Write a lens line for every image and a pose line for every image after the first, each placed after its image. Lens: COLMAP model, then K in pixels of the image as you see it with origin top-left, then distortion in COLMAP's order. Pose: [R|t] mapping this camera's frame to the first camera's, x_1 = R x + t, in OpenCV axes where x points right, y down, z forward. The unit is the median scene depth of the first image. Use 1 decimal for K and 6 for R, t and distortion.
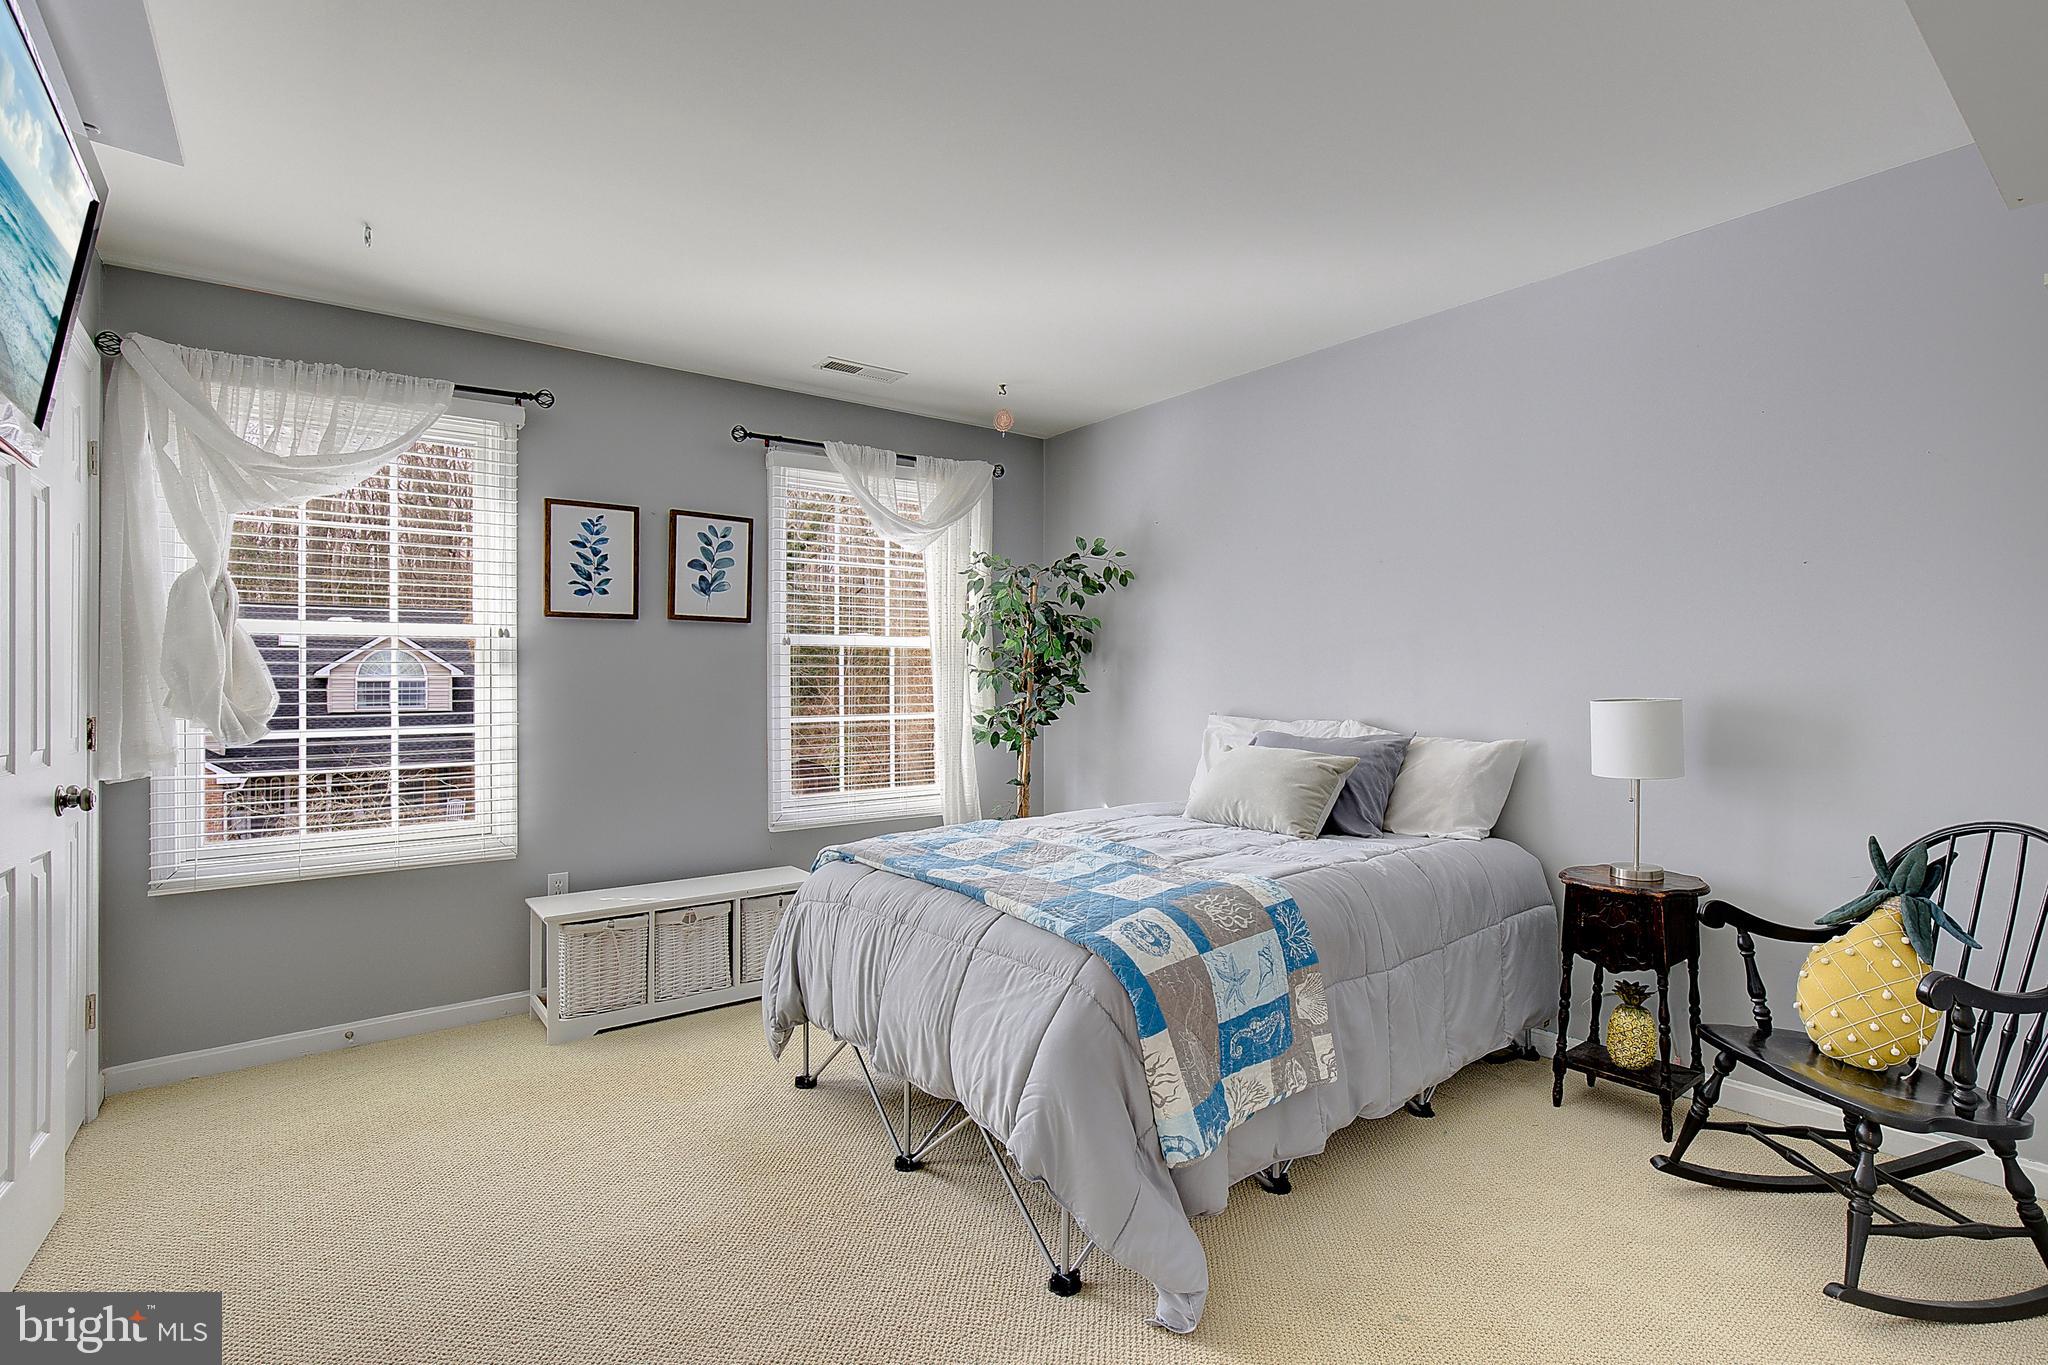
lens RADIAL K [[936.2, 0, 1015.8], [0, 936.2, 693.7], [0, 0, 1]] dist [-0.011952, 0.000227]
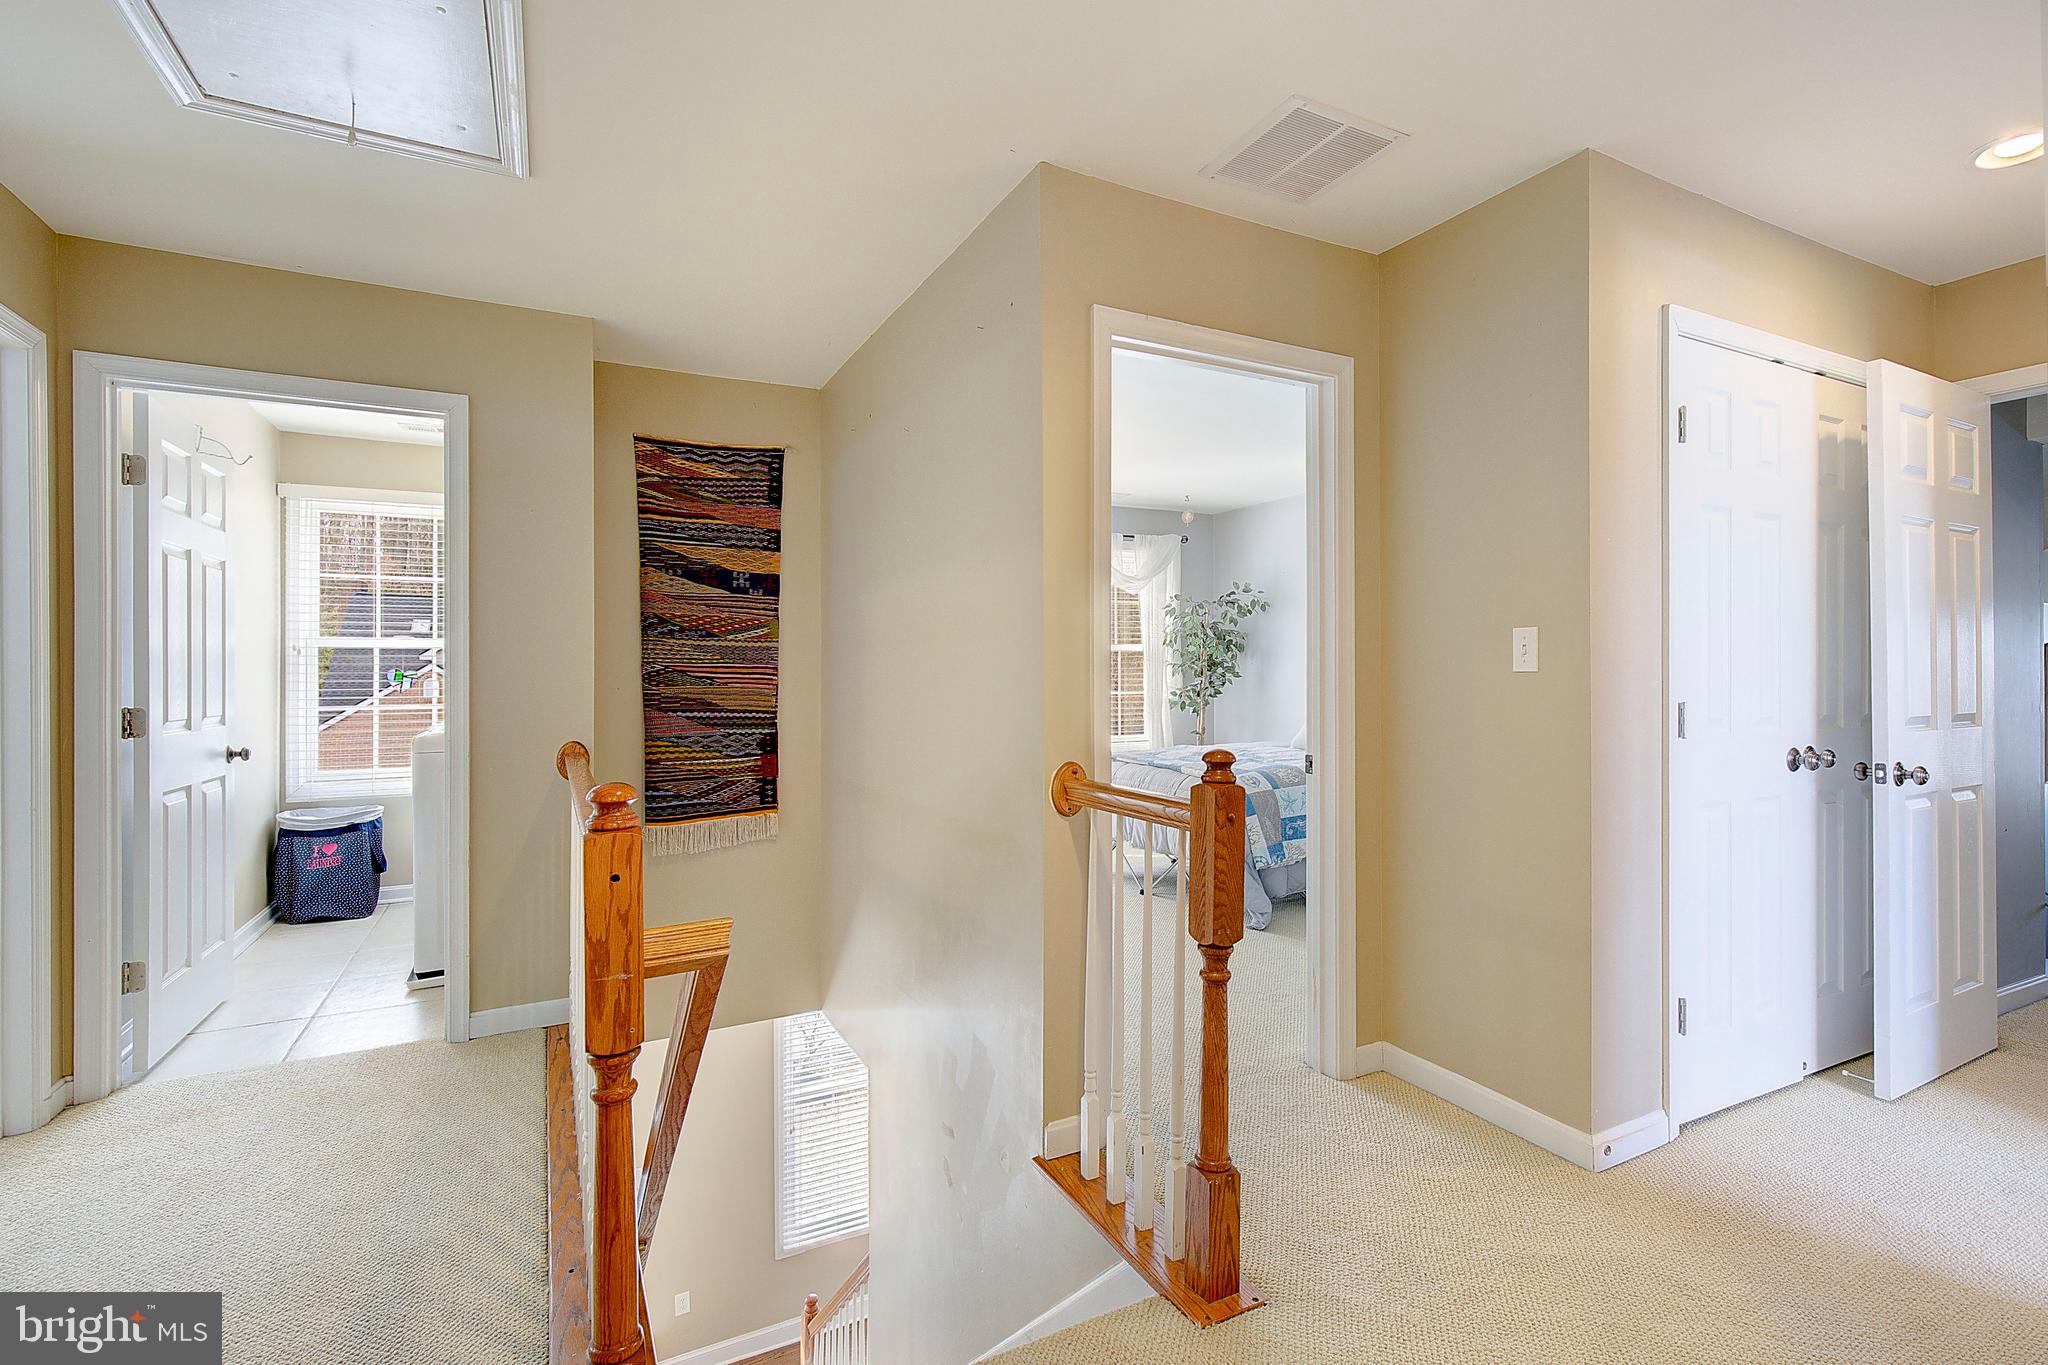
lens RADIAL K [[936.2, 0, 1016.8], [0, 936.2, 684.5], [0, 0, 1]] dist [-0.011952, 0.000227]
pose [[0.981813, -0.003349, -0.189821, 0.003701], [0.005501, 0.999926, 0.010810, -0.008542], [0.189771, -0.011658, 0.981759, -0.666283]]
